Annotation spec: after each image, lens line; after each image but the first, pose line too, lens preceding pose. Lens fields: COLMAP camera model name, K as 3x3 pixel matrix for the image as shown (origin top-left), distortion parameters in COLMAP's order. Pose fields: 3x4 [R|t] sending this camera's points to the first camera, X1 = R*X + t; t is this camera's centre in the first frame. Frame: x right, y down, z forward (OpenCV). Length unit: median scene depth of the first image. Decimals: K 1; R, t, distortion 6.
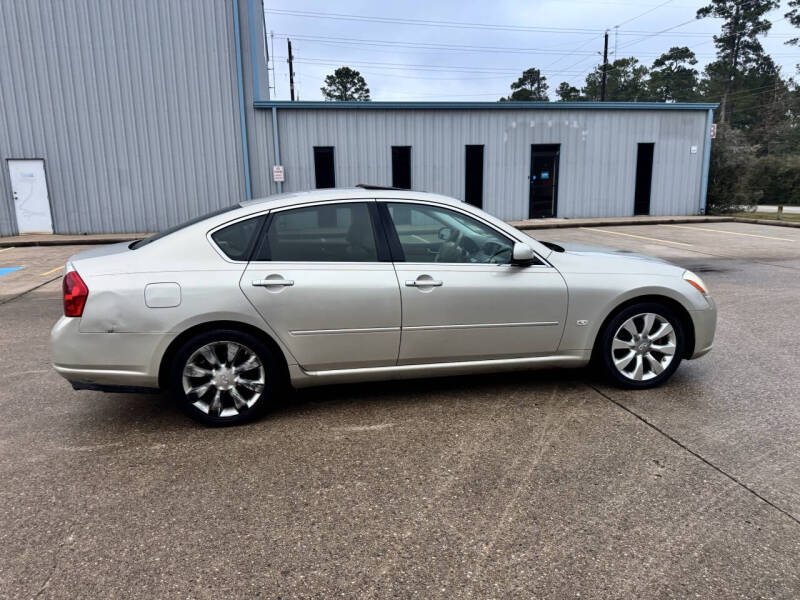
lens RADIAL K [[569.4, 0, 395.2], [0, 569.4, 300.3], [0, 0, 1]] dist [0.027046, -0.030295]
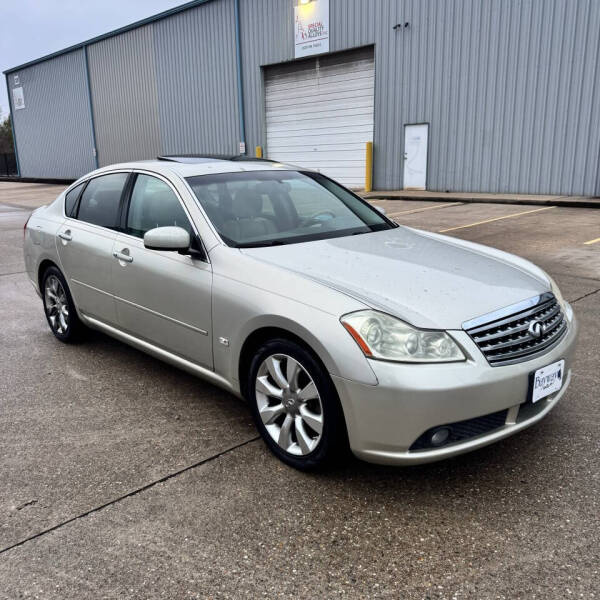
lens RADIAL K [[564.8, 0, 300.0], [0, 564.8, 300.0], [0, 0, 1]] dist [0.089615, -0.147669]
pose [[0.547573, 0.211172, -0.809673, 0.384431], [-0.152931, 0.976589, 0.151280, -0.056694], [0.822664, 0.040987, 0.567049, 0.252744]]
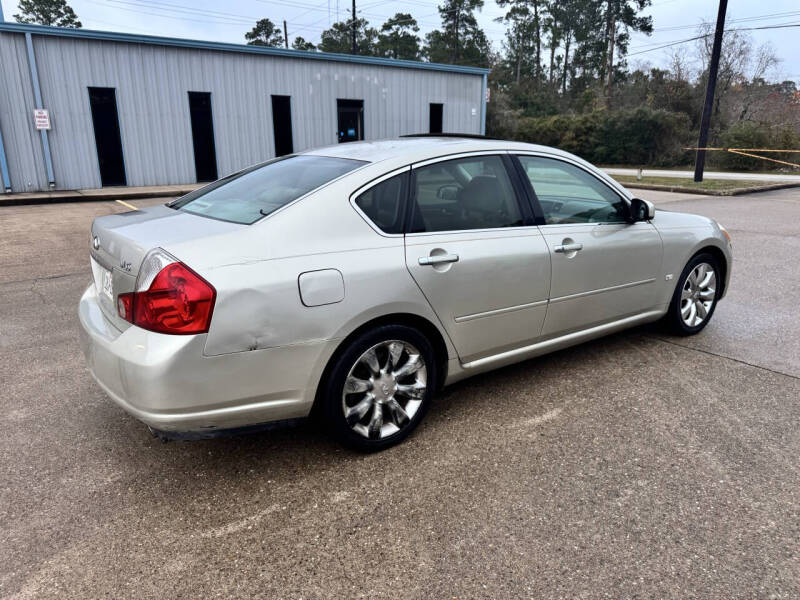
lens RADIAL K [[569.4, 0, 395.2], [0, 569.4, 300.3], [0, 0, 1]] dist [0.027046, -0.030295]
pose [[0.900977, -0.098799, 0.422468, -0.213119], [0.068272, 0.993881, 0.086829, -0.016401], [-0.428462, -0.049388, 0.902209, 0.110778]]
